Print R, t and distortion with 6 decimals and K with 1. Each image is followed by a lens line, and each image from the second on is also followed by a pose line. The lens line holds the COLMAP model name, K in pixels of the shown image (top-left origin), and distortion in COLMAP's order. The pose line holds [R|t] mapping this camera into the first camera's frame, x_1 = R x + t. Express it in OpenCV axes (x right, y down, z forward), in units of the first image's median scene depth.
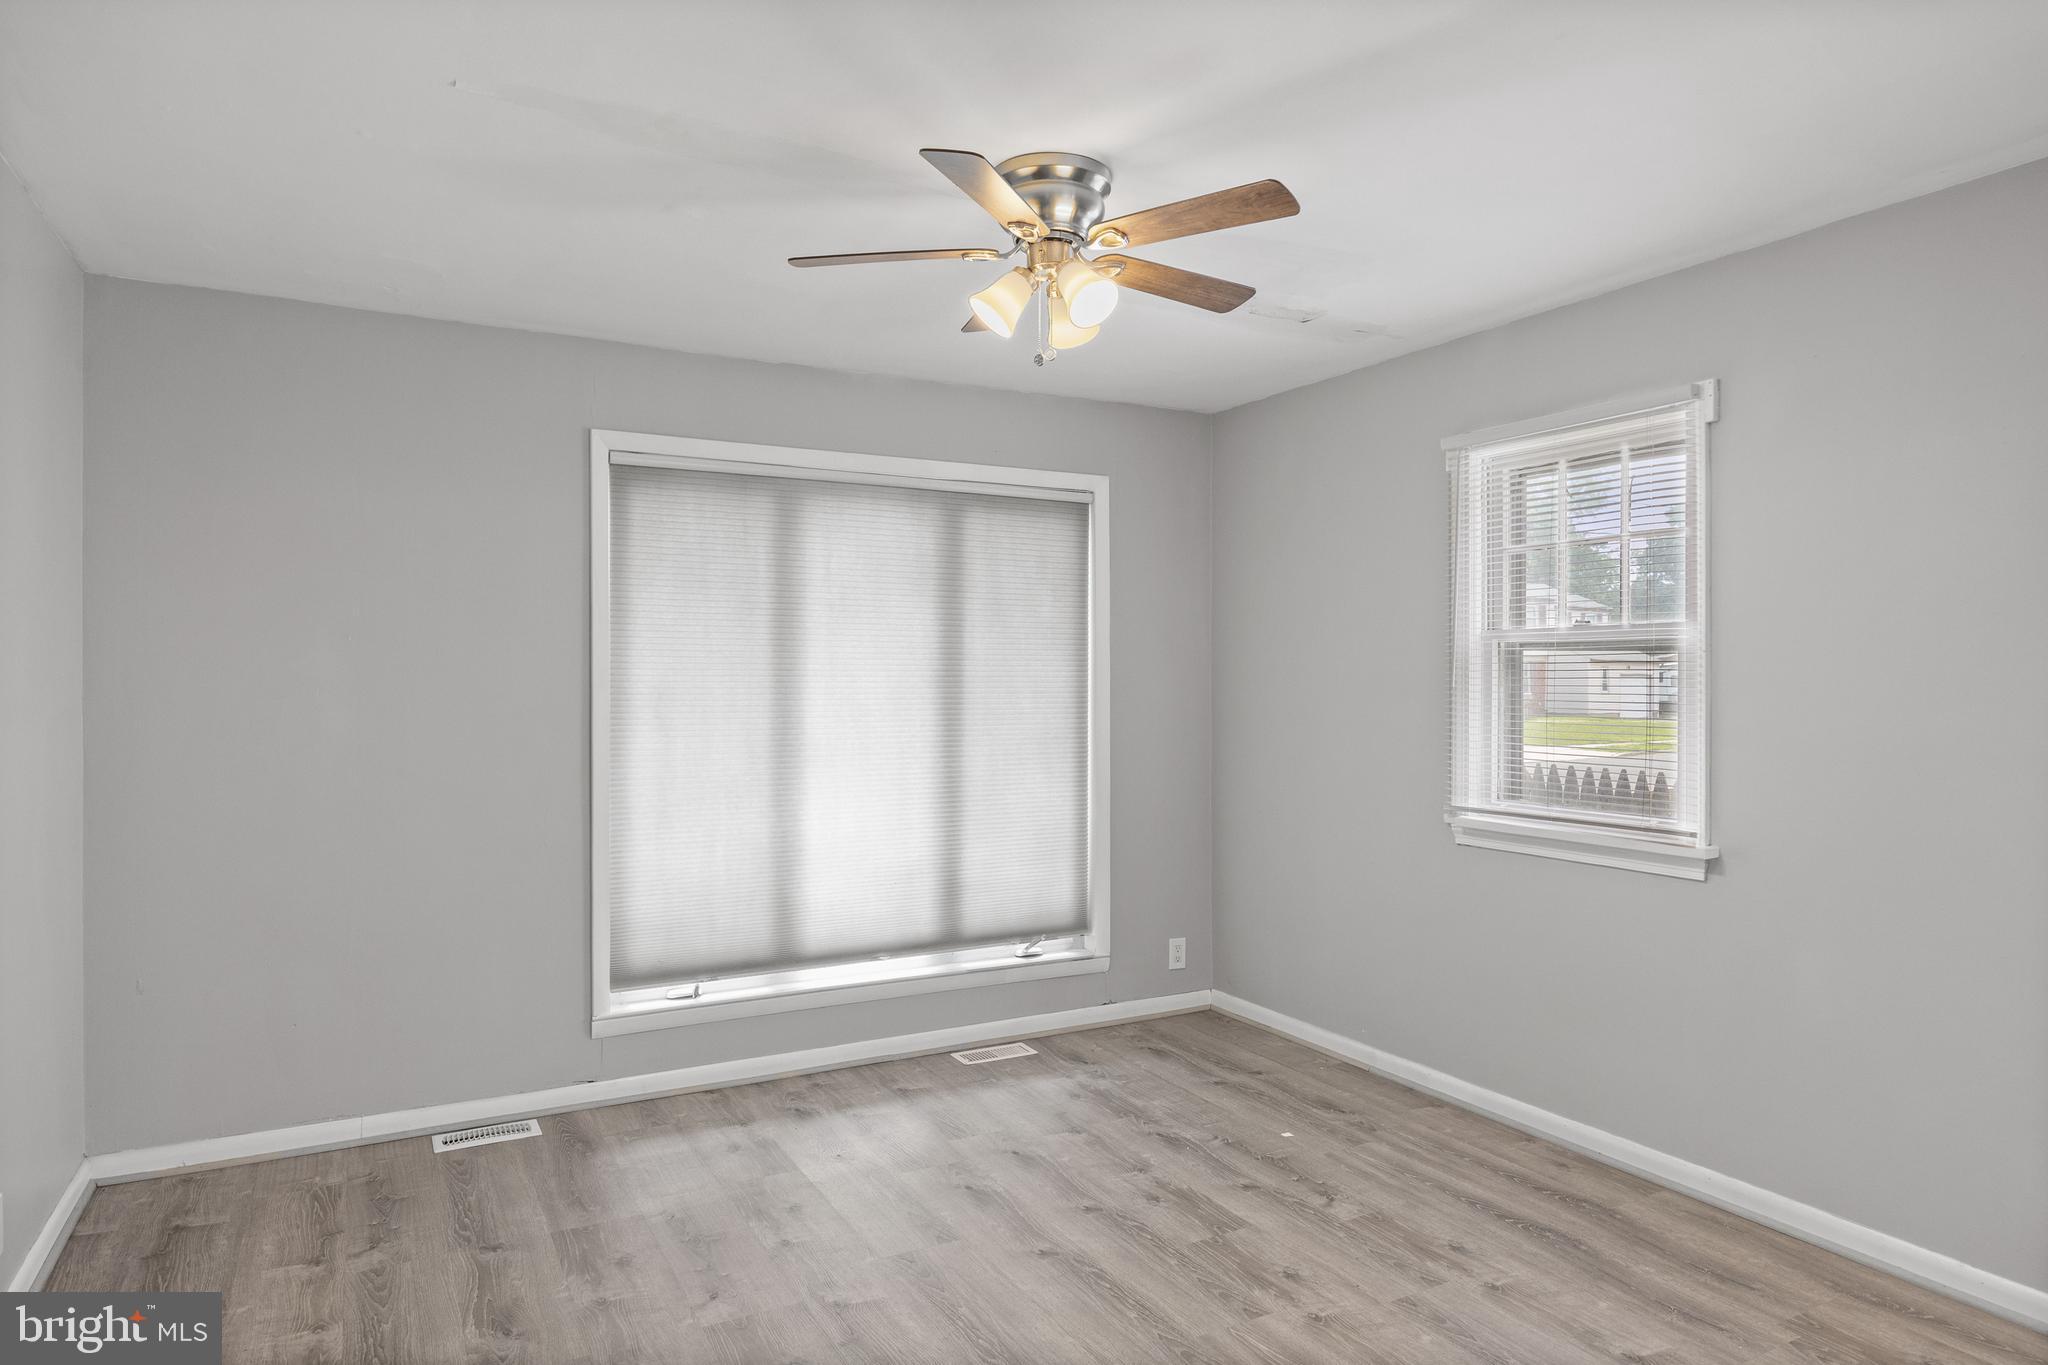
lens RADIAL K [[1221.3, 0, 1022.9], [0, 1221.3, 681.4], [0, 0, 1]] dist [-0.008438, 0.001869]
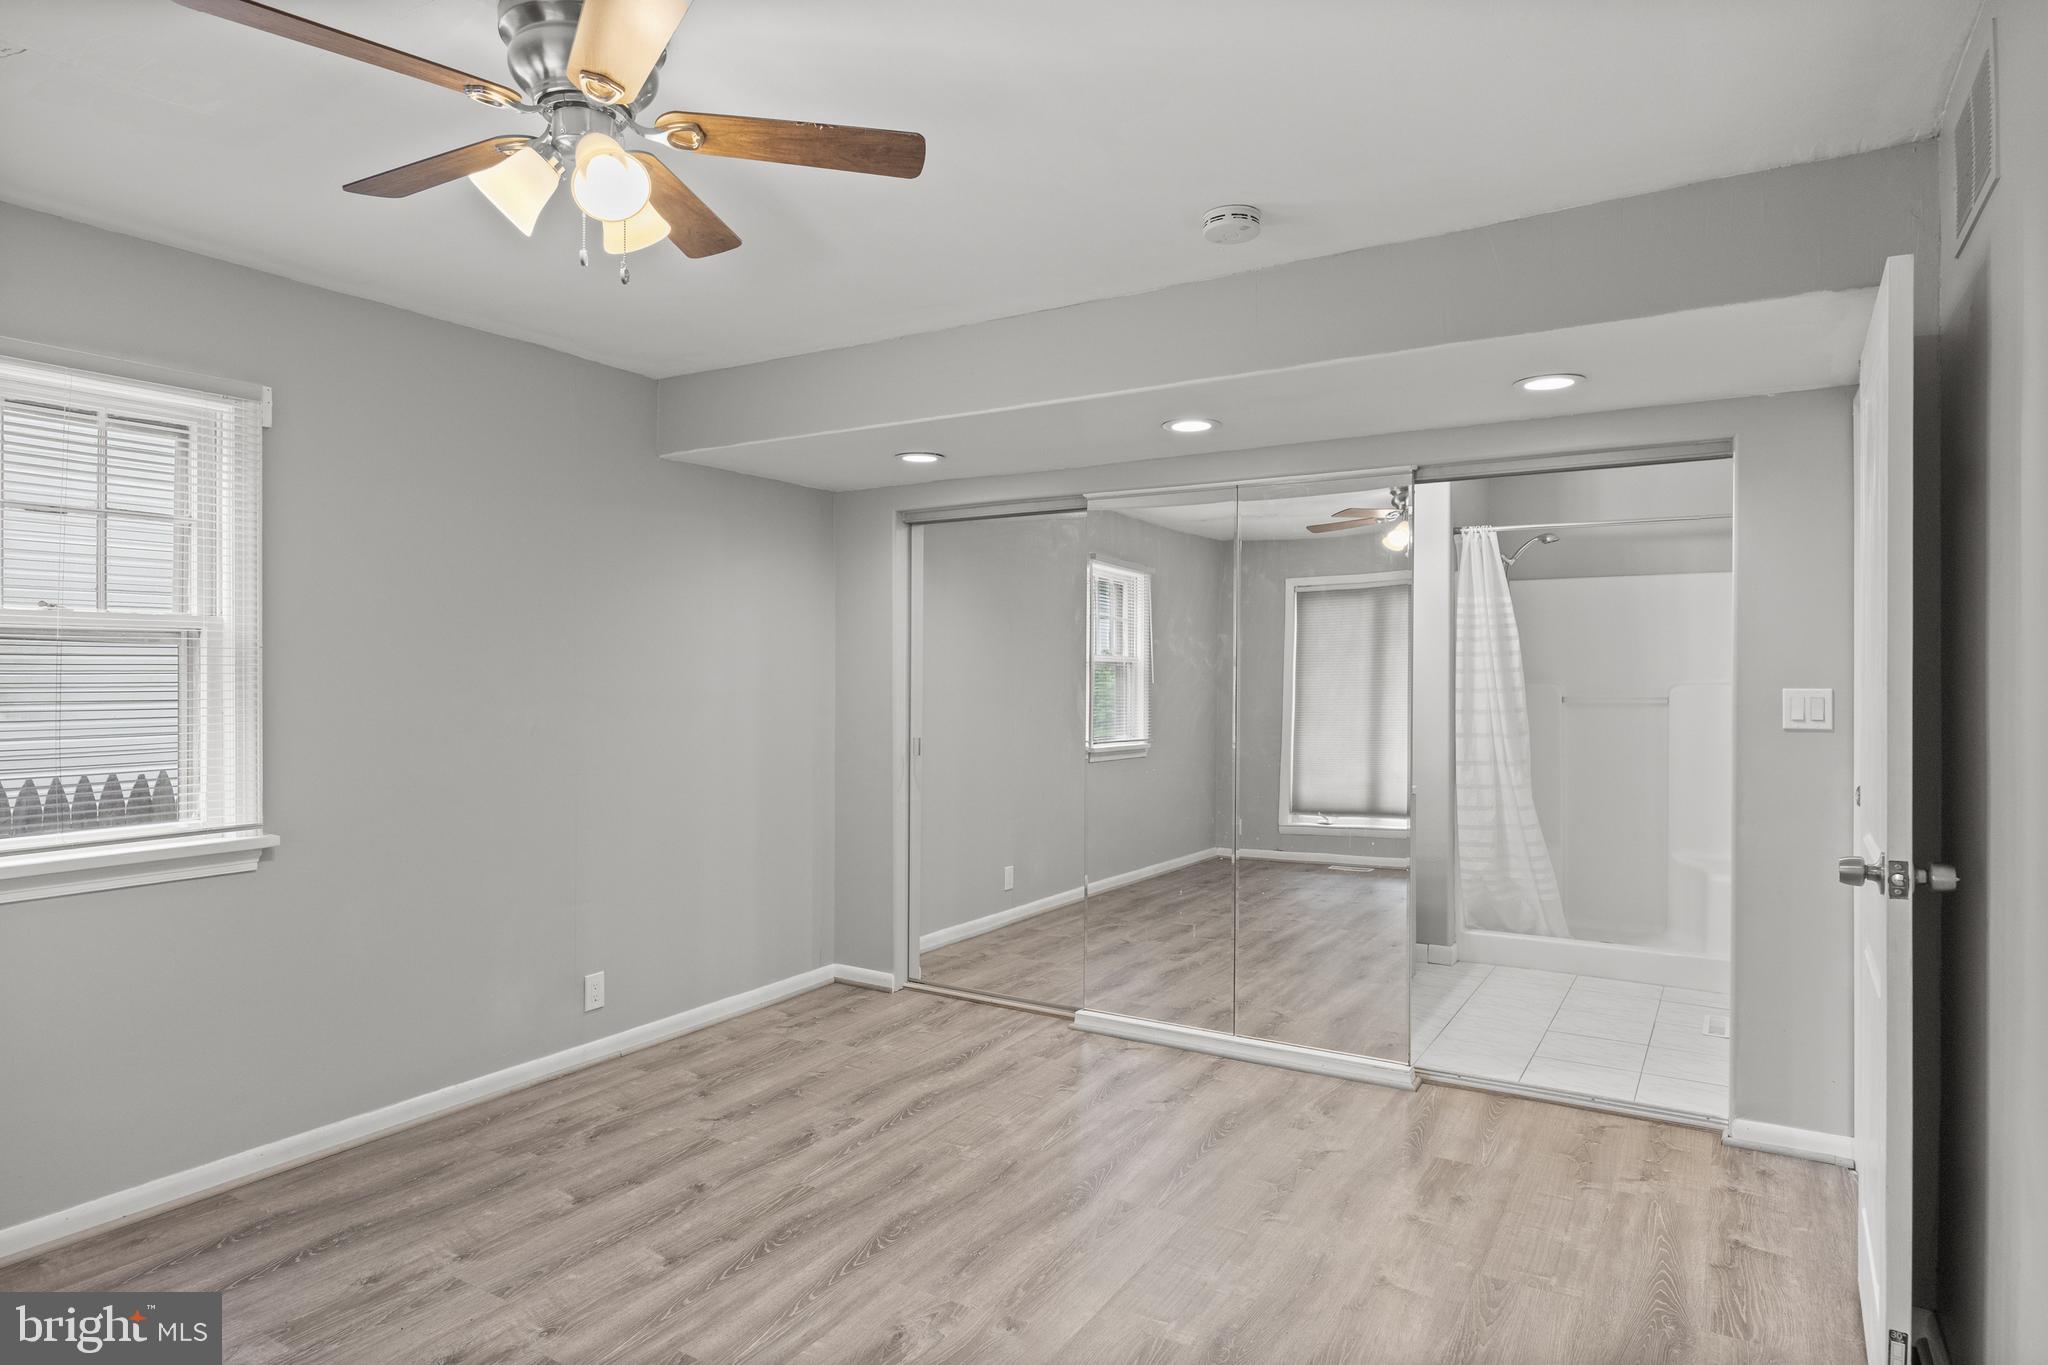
lens RADIAL K [[1159.1, 0, 1034.1], [0, 1159.1, 668.7], [0, 0, 1]] dist [-0.004445, -0.001011]
pose [[-0.493859, -0.006108, 0.869521, -0.644729], [0.000803, 0.999972, 0.007480, -0.013951], [-0.869542, 0.004392, -0.493840, 0.952352]]
